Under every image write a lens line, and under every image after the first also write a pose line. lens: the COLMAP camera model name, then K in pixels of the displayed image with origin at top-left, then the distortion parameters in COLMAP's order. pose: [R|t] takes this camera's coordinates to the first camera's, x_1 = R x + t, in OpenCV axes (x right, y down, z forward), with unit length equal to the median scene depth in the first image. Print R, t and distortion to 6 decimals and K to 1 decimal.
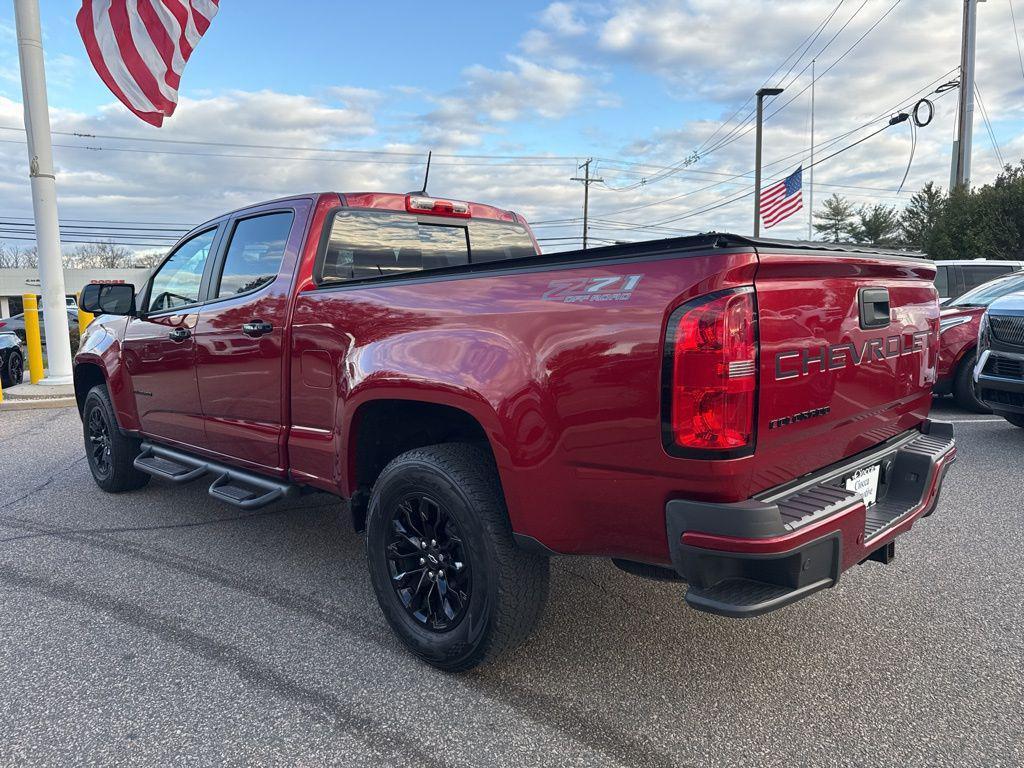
lens RADIAL K [[719.8, 0, 514.5], [0, 719.8, 368.8], [0, 0, 1]] dist [0.012197, -0.028580]
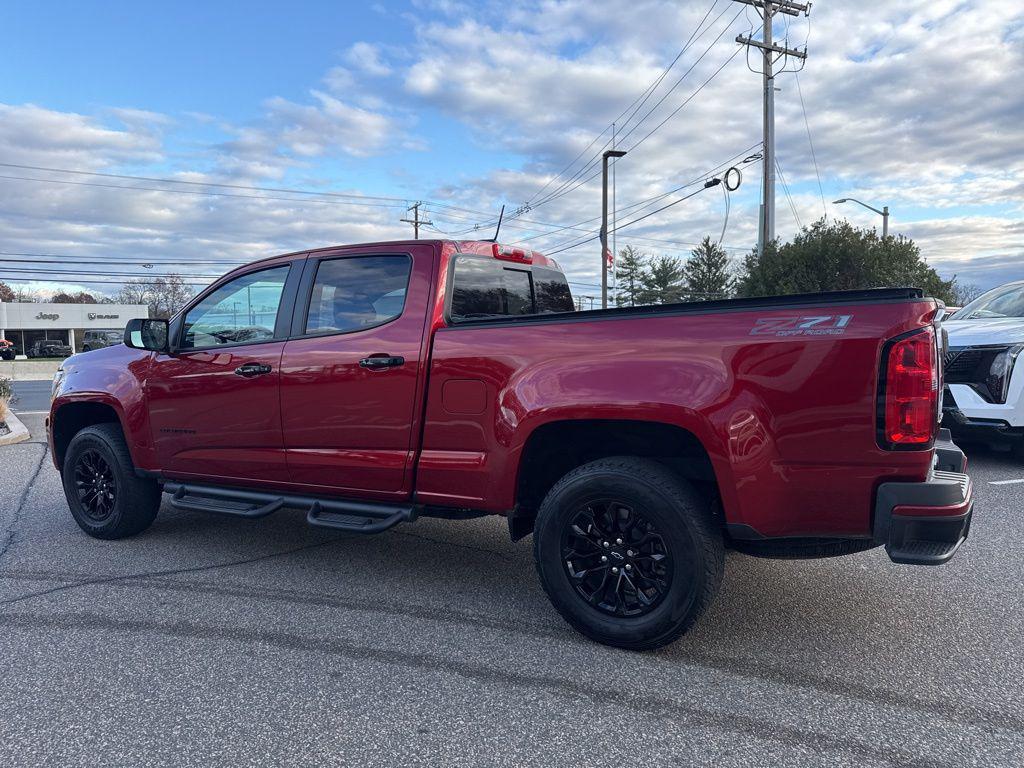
lens RADIAL K [[716.4, 0, 512.0], [0, 716.4, 384.0], [0, 0, 1]] dist [0.055754, -0.096776]
pose [[0.966697, -0.011277, 0.255674, -0.536124], [0.020077, 0.999291, -0.031837, 0.017844], [-0.255134, 0.035910, 0.966239, -0.087870]]
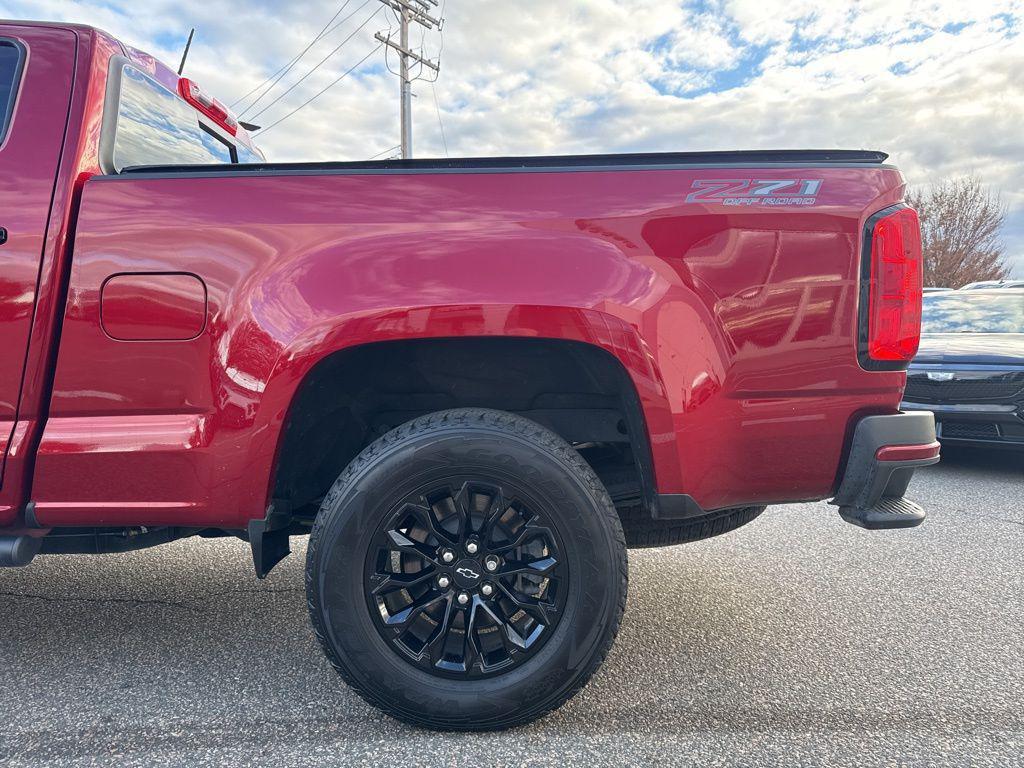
lens RADIAL K [[704.1, 0, 519.7], [0, 704.1, 377.4], [0, 0, 1]] dist [0.047669, -0.064681]
pose [[0.699394, -0.004879, 0.714719, -0.522479], [0.045749, 0.998232, -0.037954, 0.097947], [-0.713270, 0.059243, 0.698381, 0.450919]]
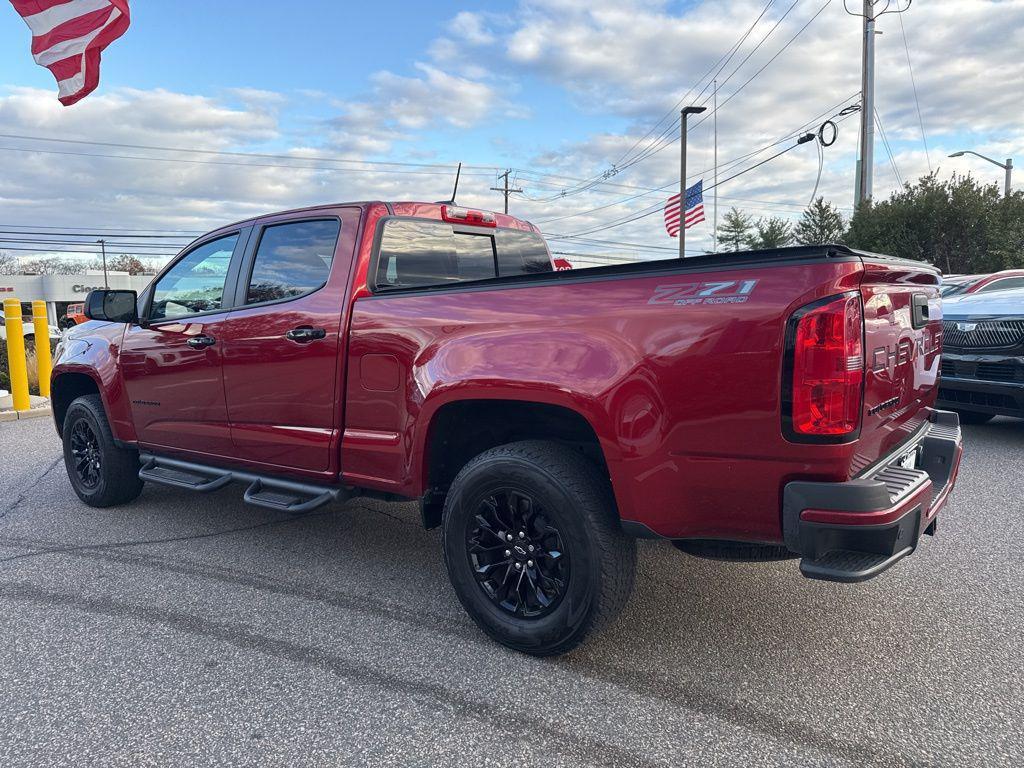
lens RADIAL K [[717.7, 0, 516.7], [0, 717.7, 370.7], [0, 0, 1]] dist [0.042610, -0.080474]
pose [[0.992224, -0.012203, 0.123869, -0.229389], [0.013319, 0.999878, -0.008184, 0.009041], [-0.123754, 0.009771, 0.992265, -0.042530]]
